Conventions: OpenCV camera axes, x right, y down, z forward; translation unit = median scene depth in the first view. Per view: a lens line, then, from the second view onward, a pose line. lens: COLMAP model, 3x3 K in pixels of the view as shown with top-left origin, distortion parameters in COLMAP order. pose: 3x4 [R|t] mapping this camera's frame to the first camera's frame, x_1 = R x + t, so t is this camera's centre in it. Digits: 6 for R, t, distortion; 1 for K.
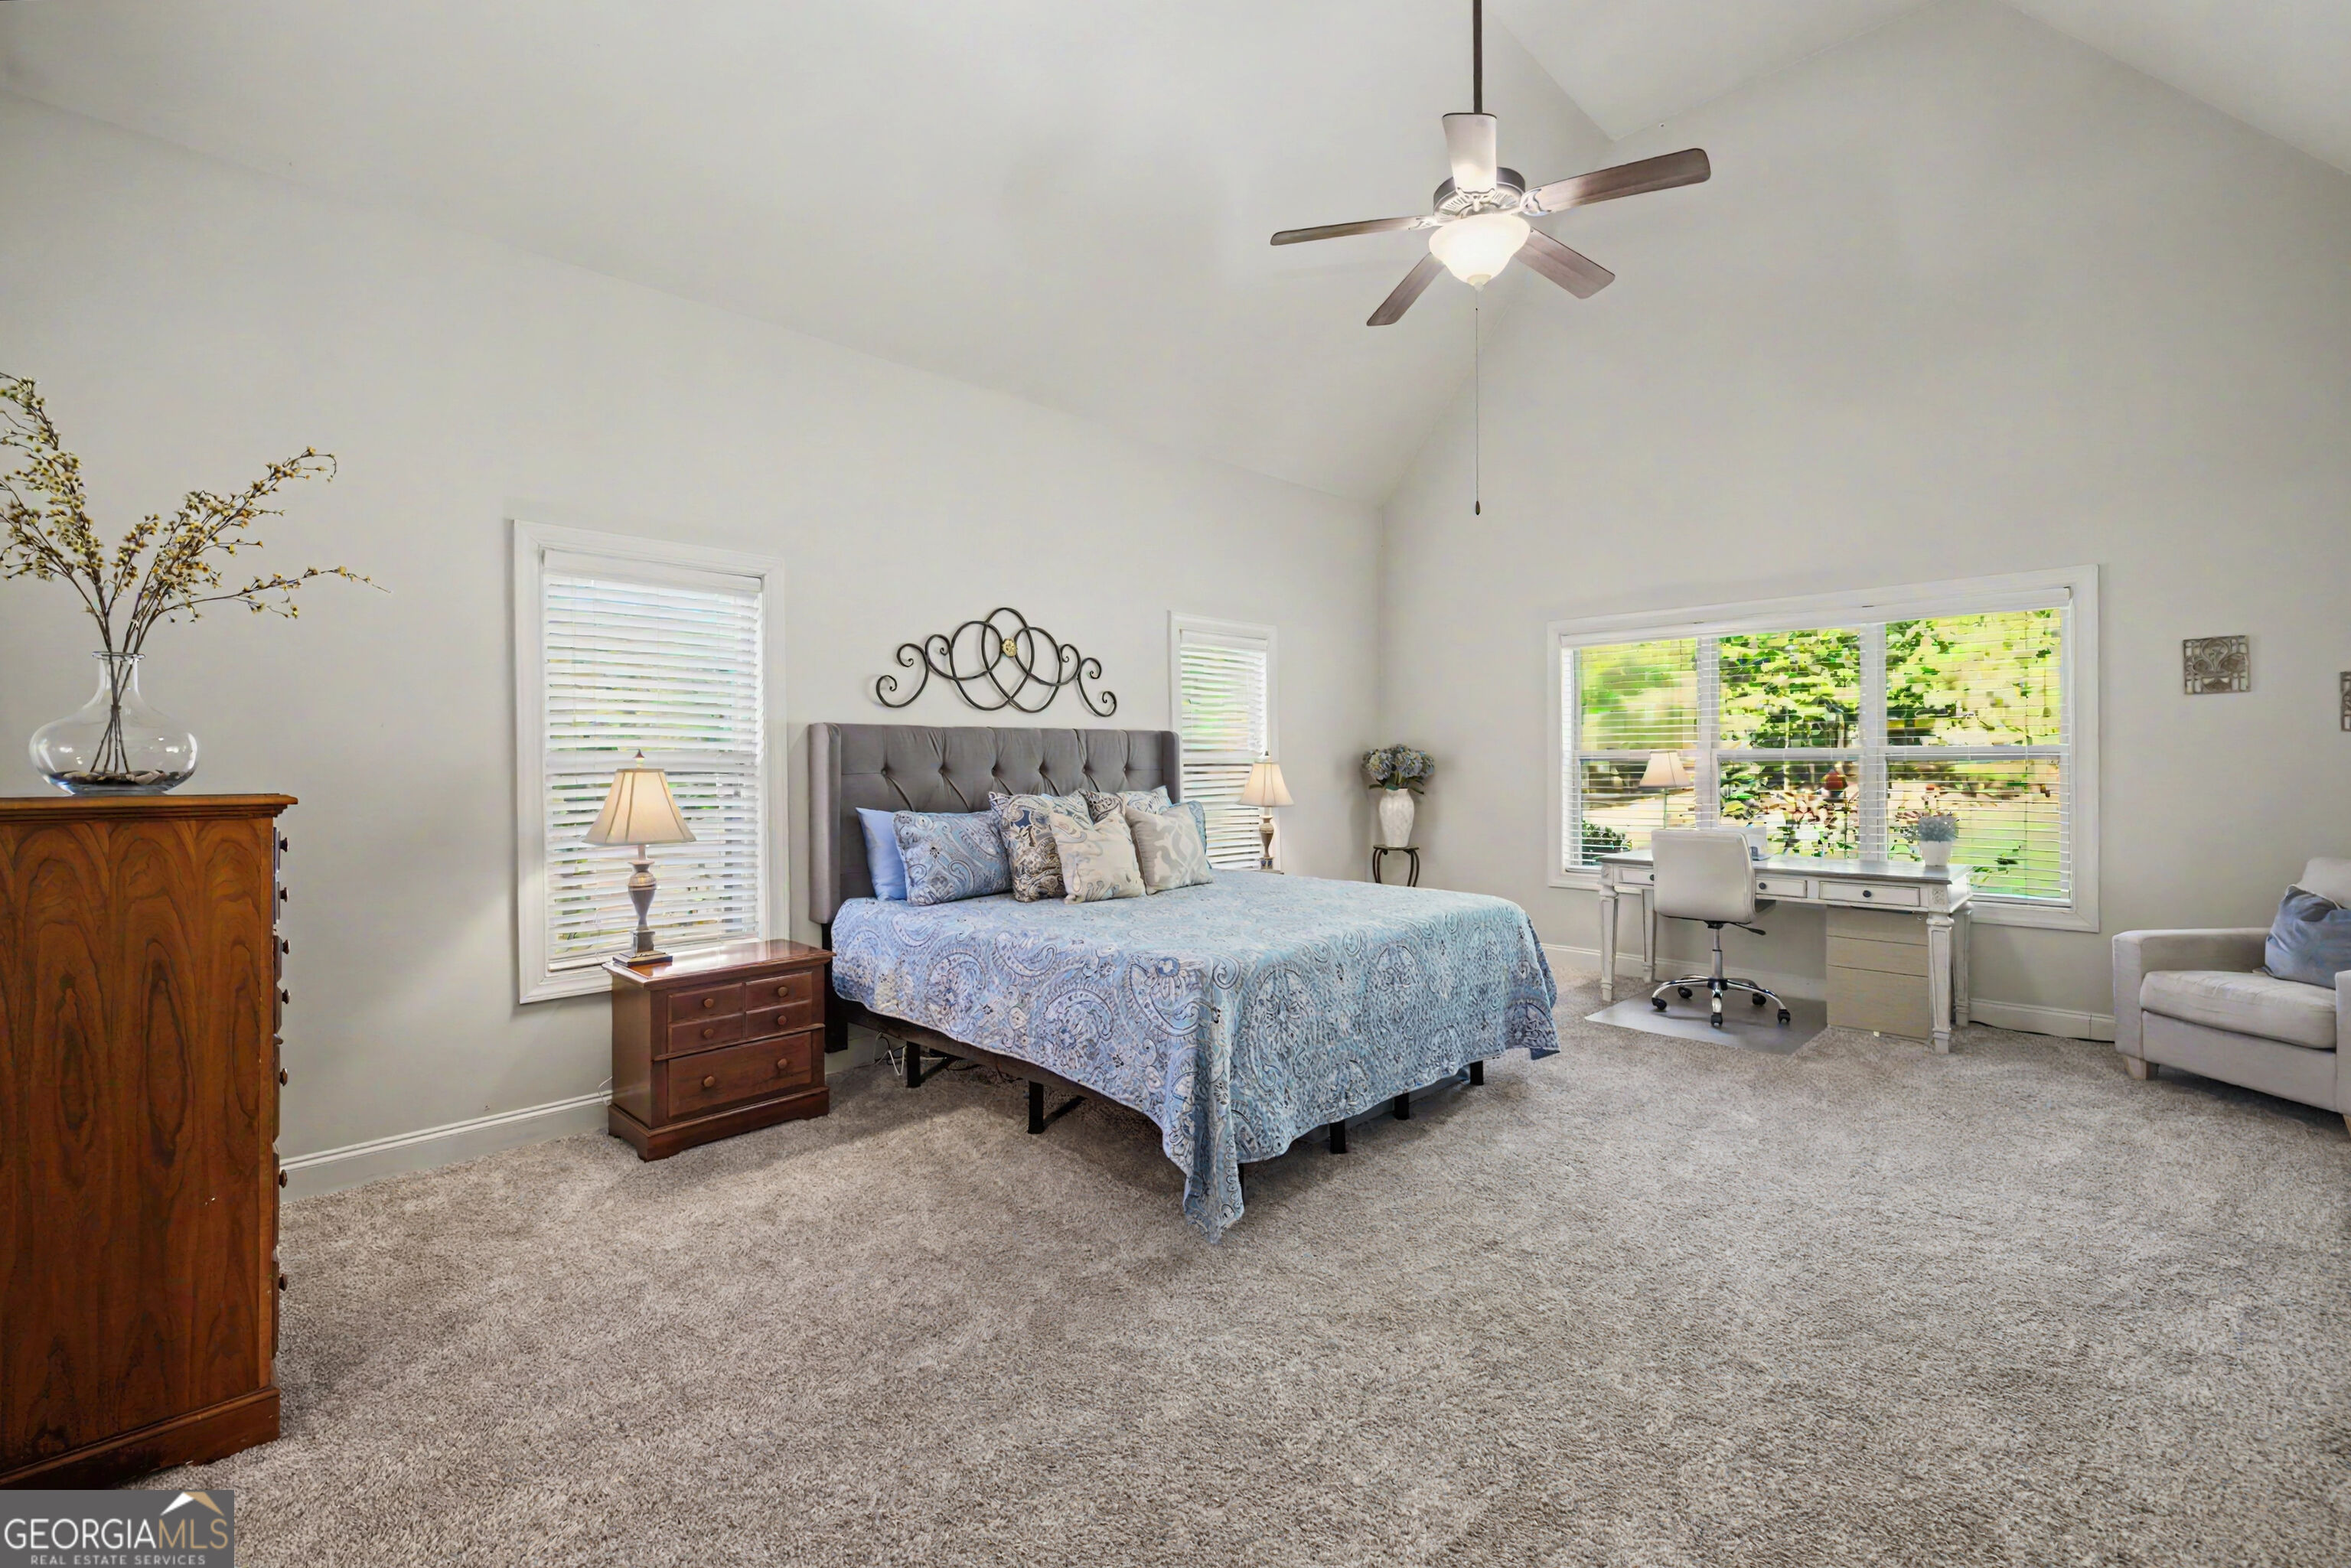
lens RADIAL K [[1035.4, 0, 1187.2], [0, 1035.4, 772.6], [0, 0, 1]] dist [0.003831, -0.001694]
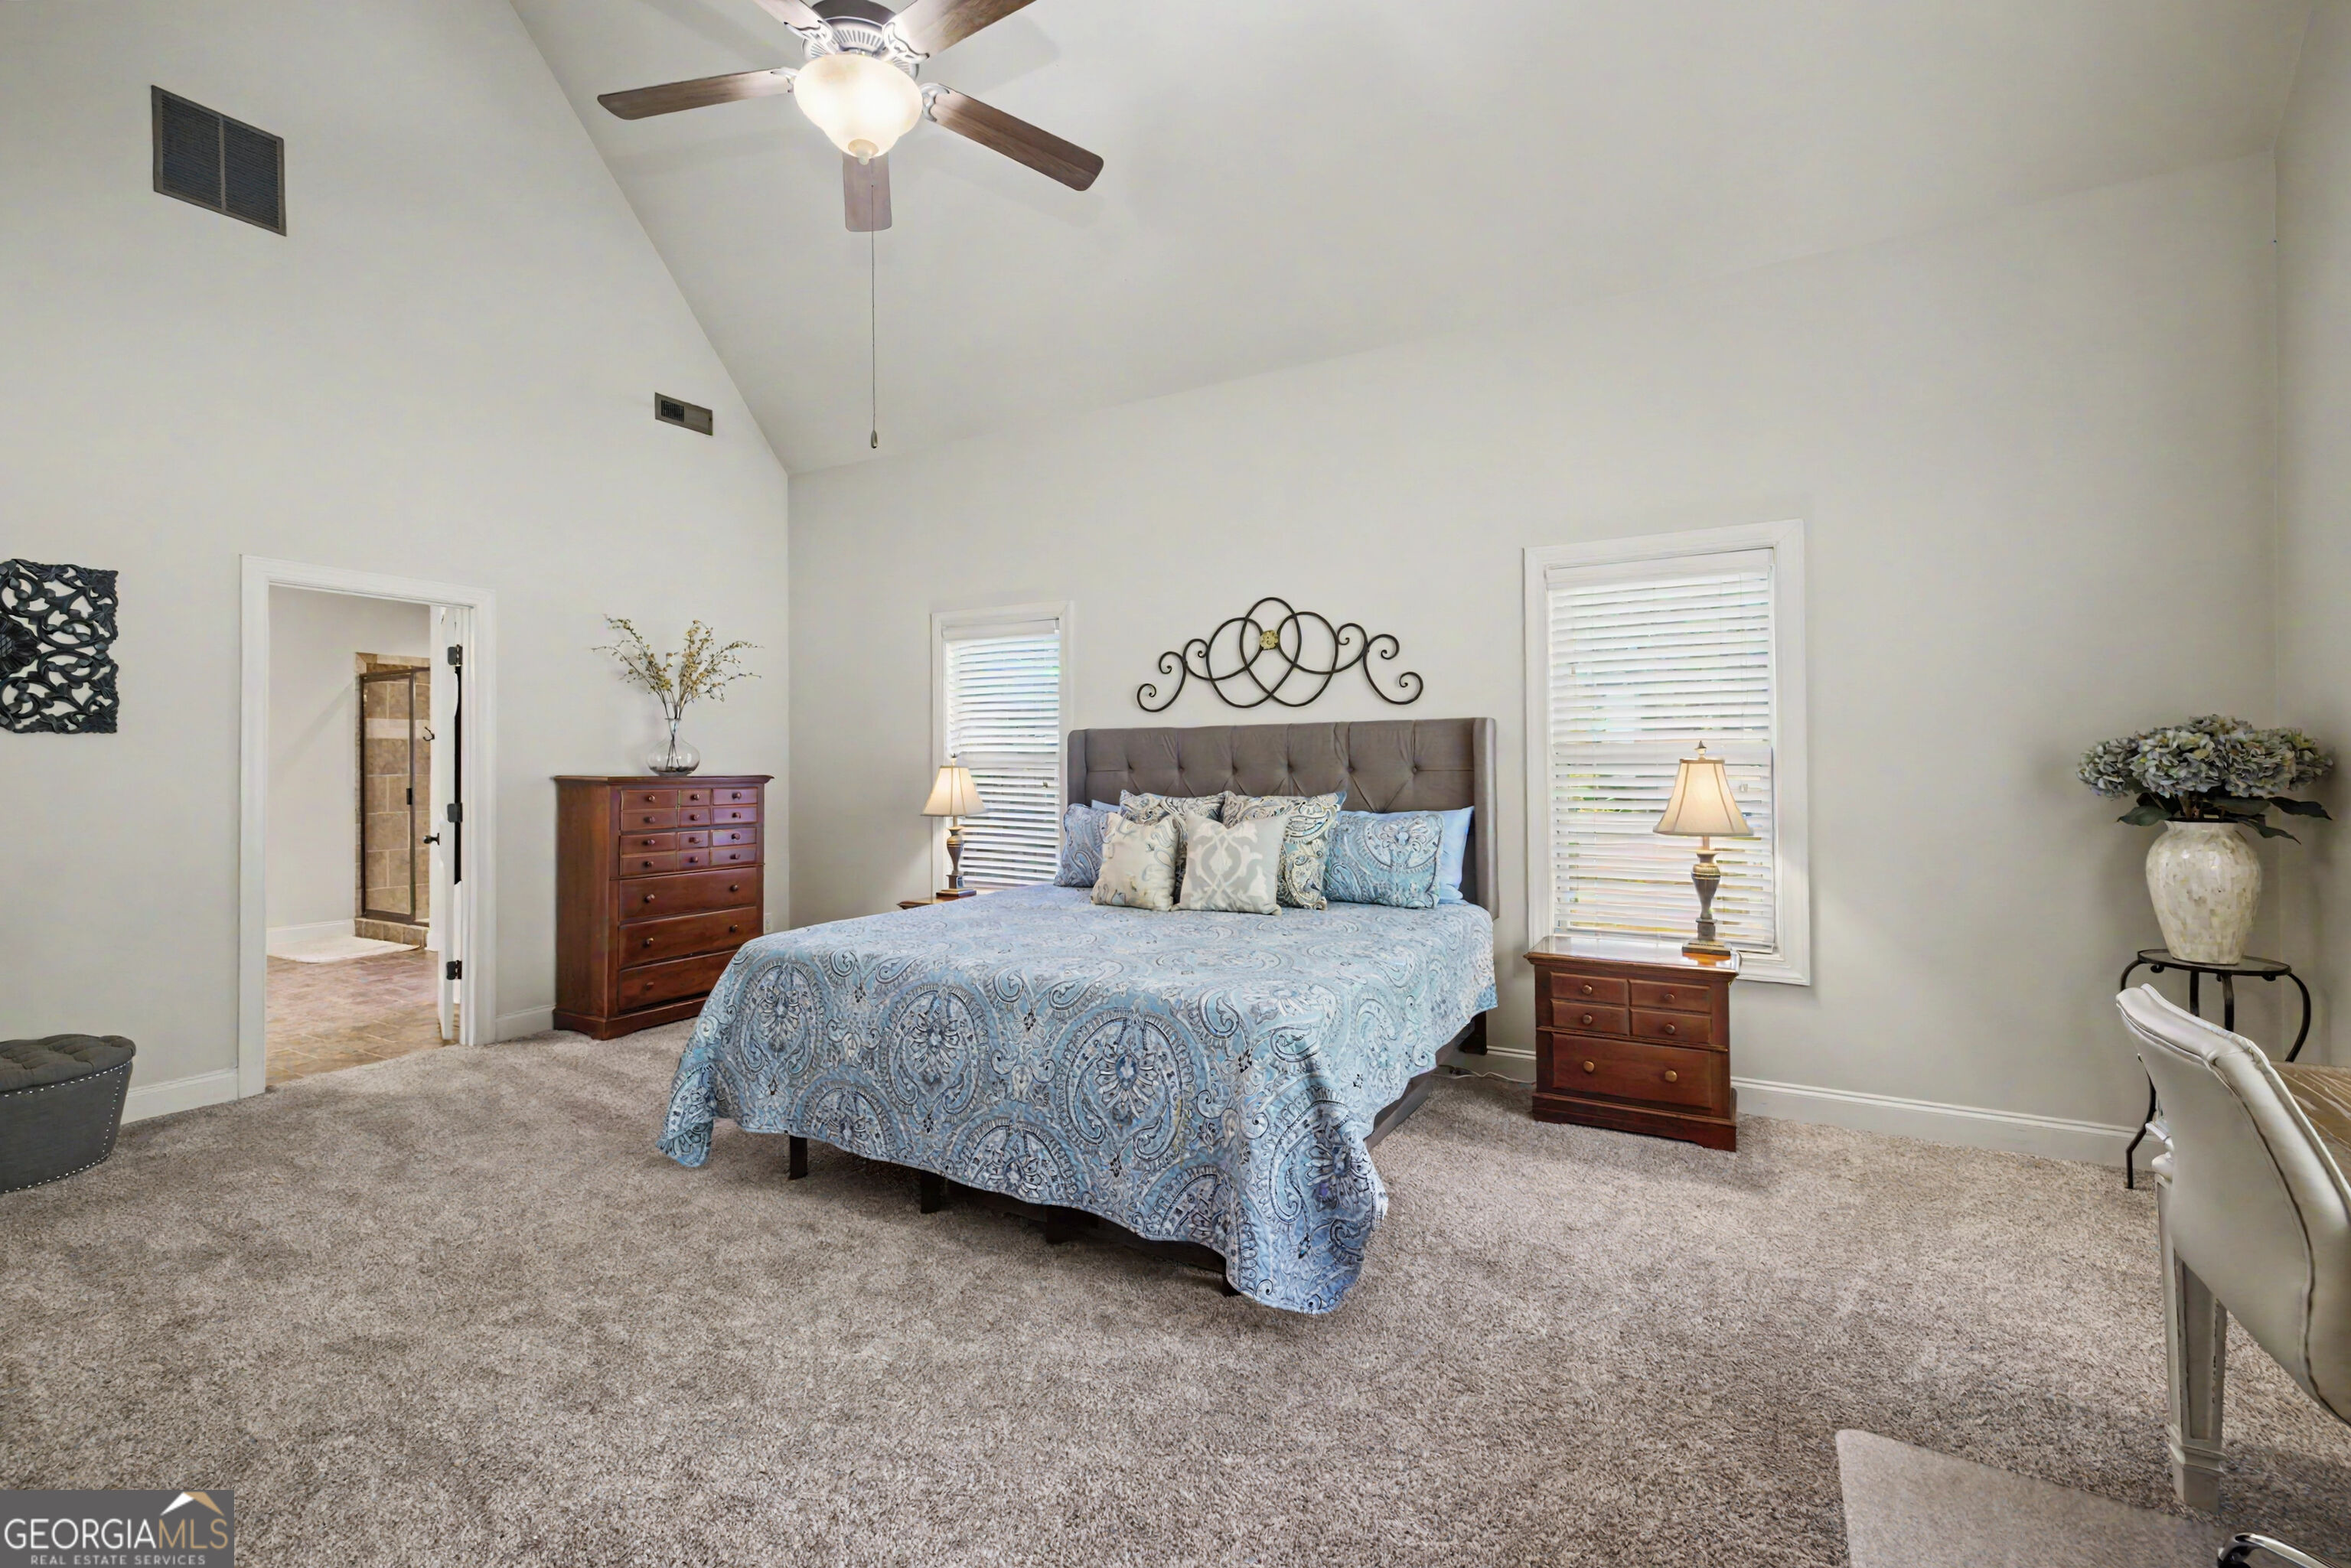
lens RADIAL K [[1035.4, 0, 1186.7], [0, 1035.4, 773.5], [0, 0, 1]] dist [0.003831, -0.001694]
pose [[0.234754, 0.019890, -0.971851, 0.734773], [-0.002340, 0.999799, 0.019896, -0.016819], [0.972052, -0.002396, 0.234754, 0.702028]]
